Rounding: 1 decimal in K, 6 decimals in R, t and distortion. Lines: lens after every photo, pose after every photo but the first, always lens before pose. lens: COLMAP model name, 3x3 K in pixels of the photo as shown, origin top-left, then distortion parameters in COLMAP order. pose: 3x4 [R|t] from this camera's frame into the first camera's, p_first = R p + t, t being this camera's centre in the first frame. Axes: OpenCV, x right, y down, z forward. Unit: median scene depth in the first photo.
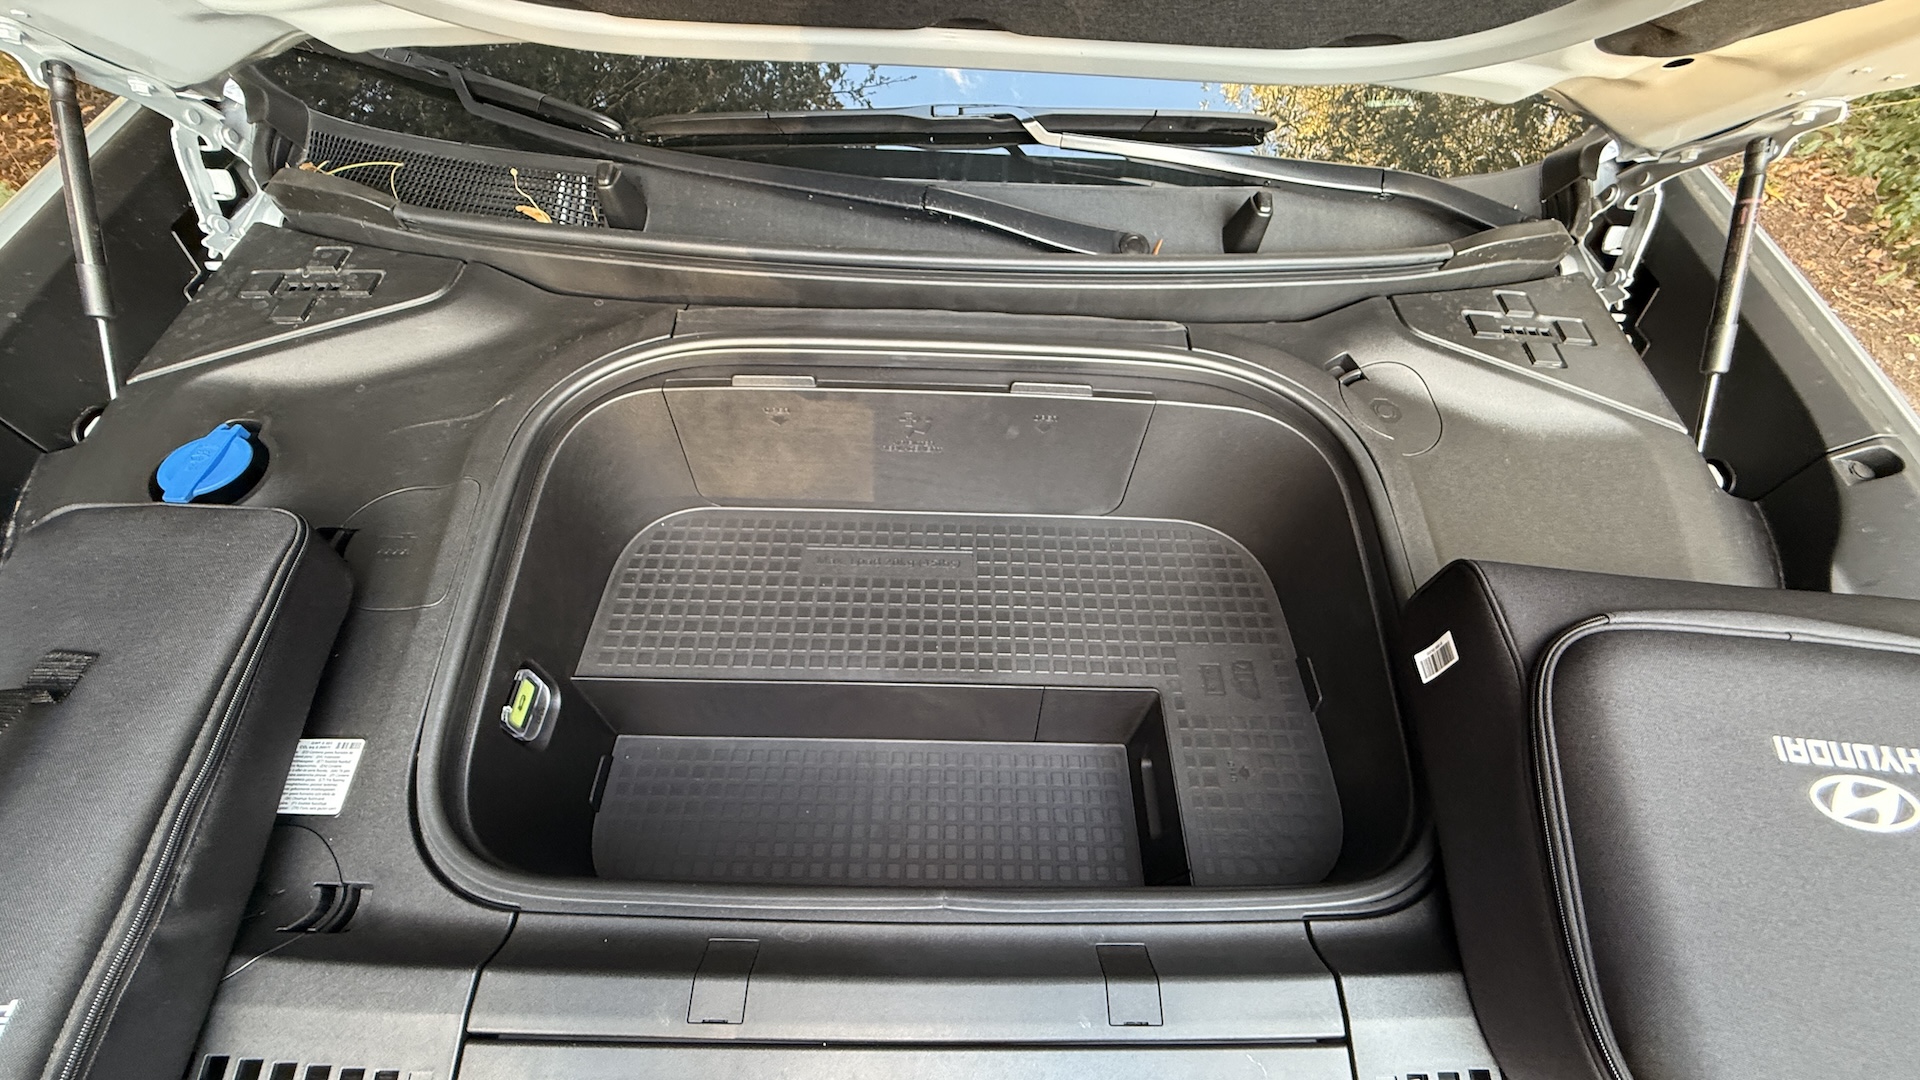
lens RADIAL K [[775.8, 0, 960.0], [0, 775.8, 540.0], [0, 0, 1]] dist [0.000867, 0.000258]
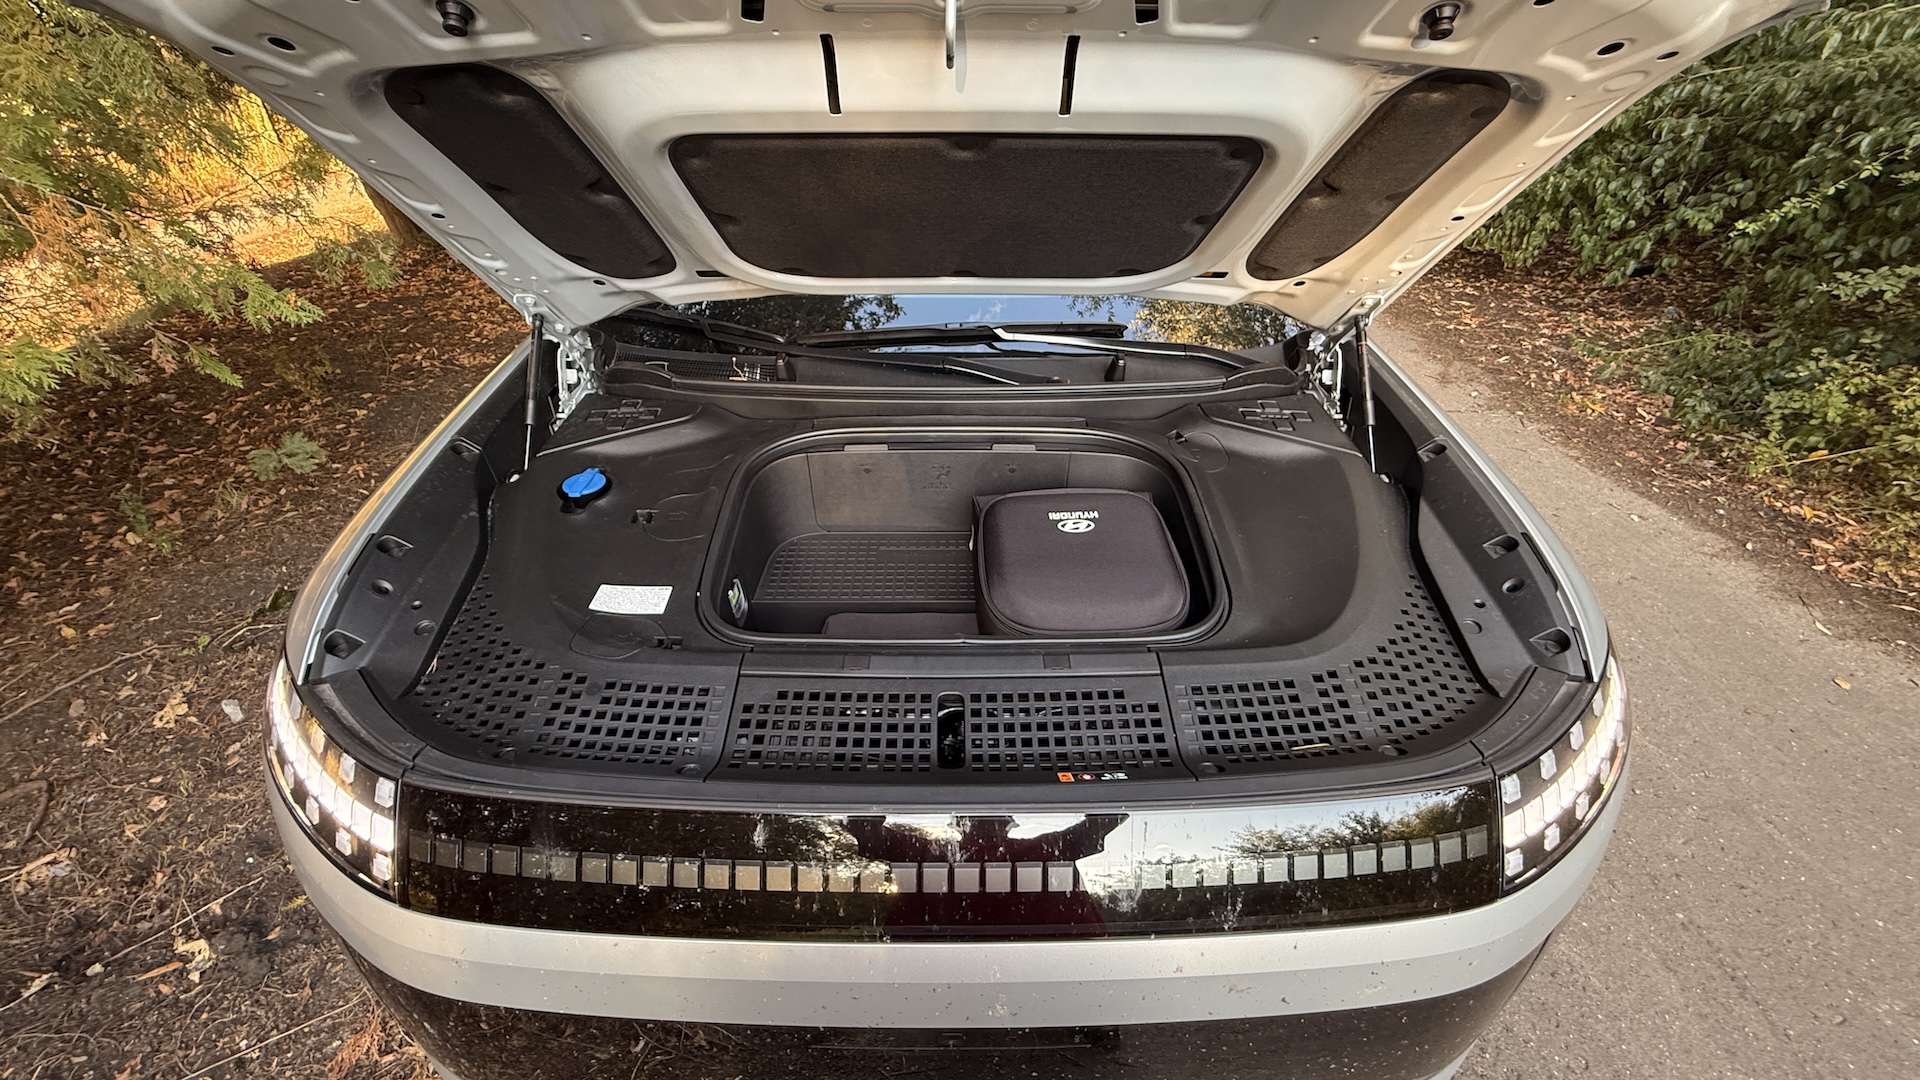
lens RADIAL K [[774.2, 0, 951.9], [0, 774.2, 538.2], [0, 0, 1]] dist [0.000532, -0.000008]
pose [[0.999218, -0.034435, -0.019410, -0.001840], [0.026051, 0.942982, -0.331823, 0.601922], [0.029729, 0.331058, 0.943142, -0.662098]]
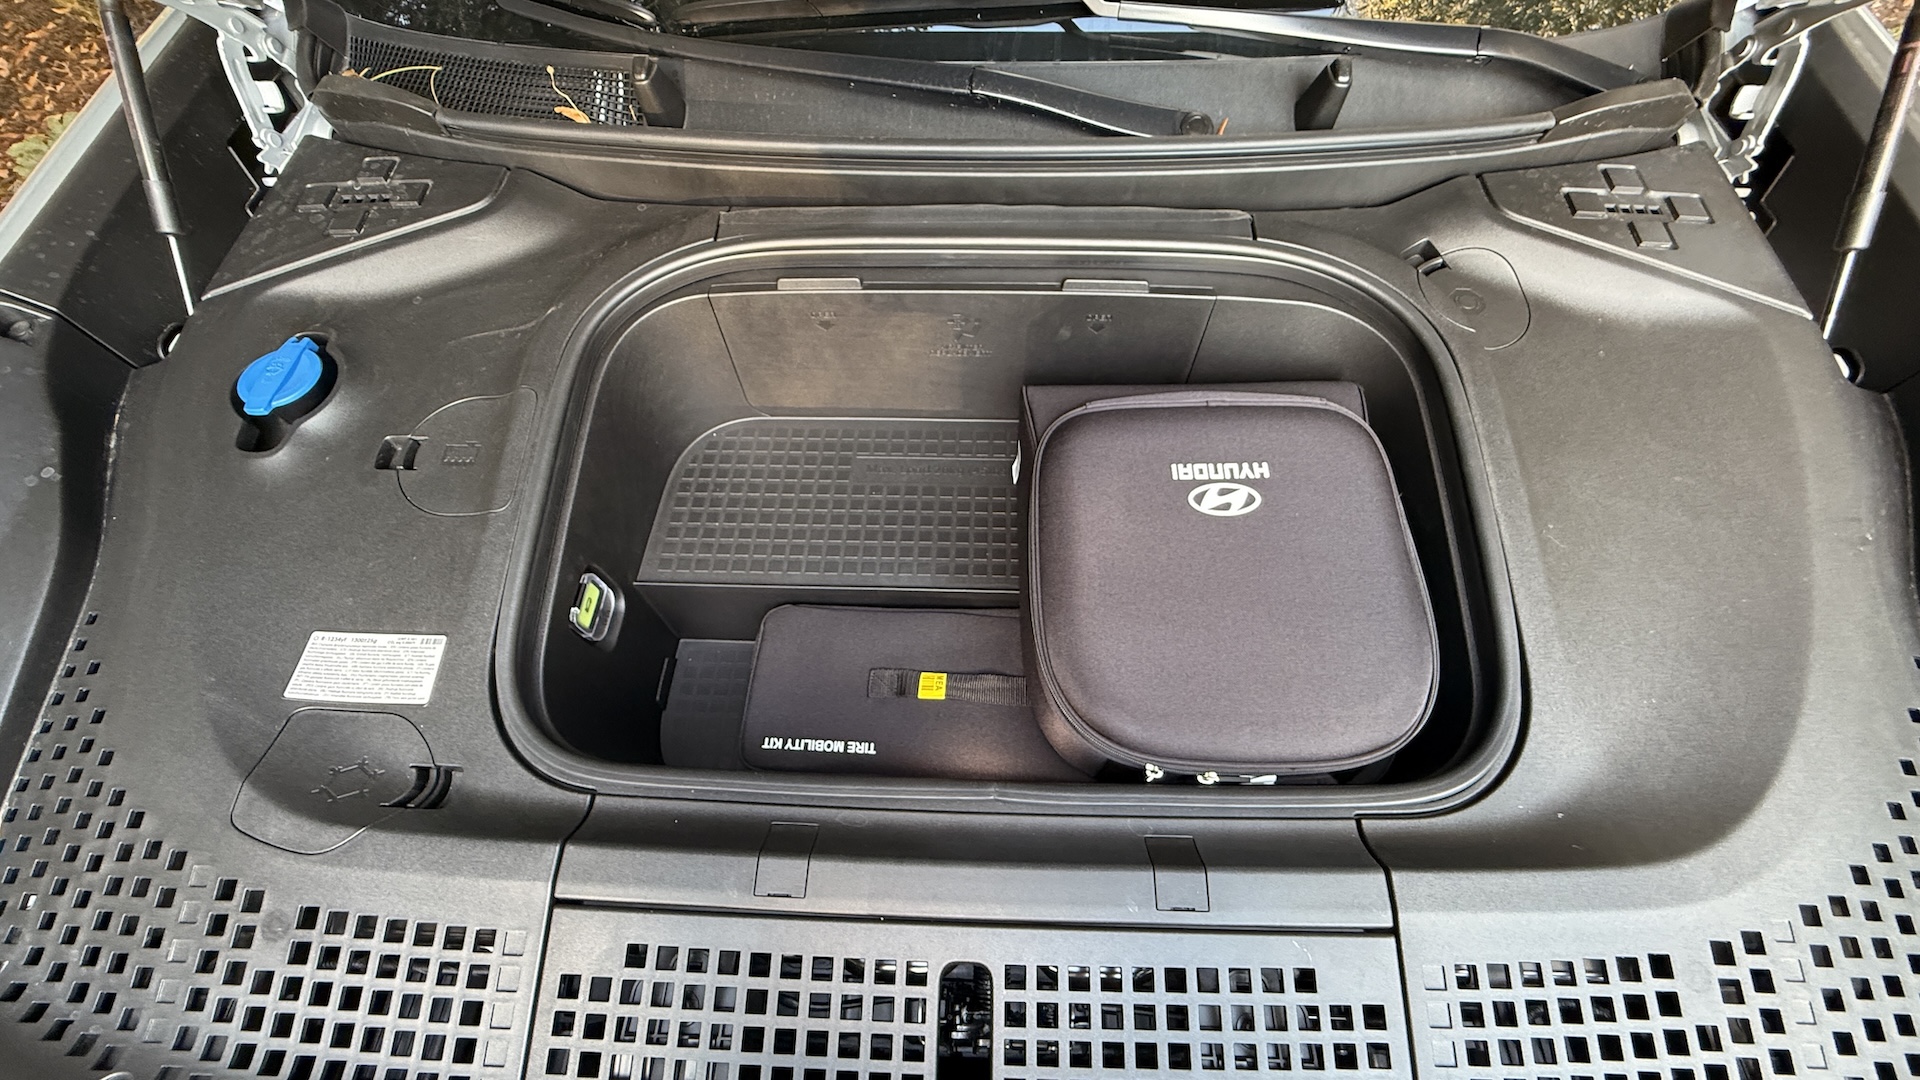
lens RADIAL K [[775.8, 0, 960.0], [0, 775.8, 540.0], [0, 0, 1]] dist [0.000867, 0.000258]
pose [[0.997864, -0.002351, -0.065288, 0.000522], [0.008853, 0.994999, 0.099488, 0.020151], [0.064727, -0.099853, 0.992895, 0.007037]]
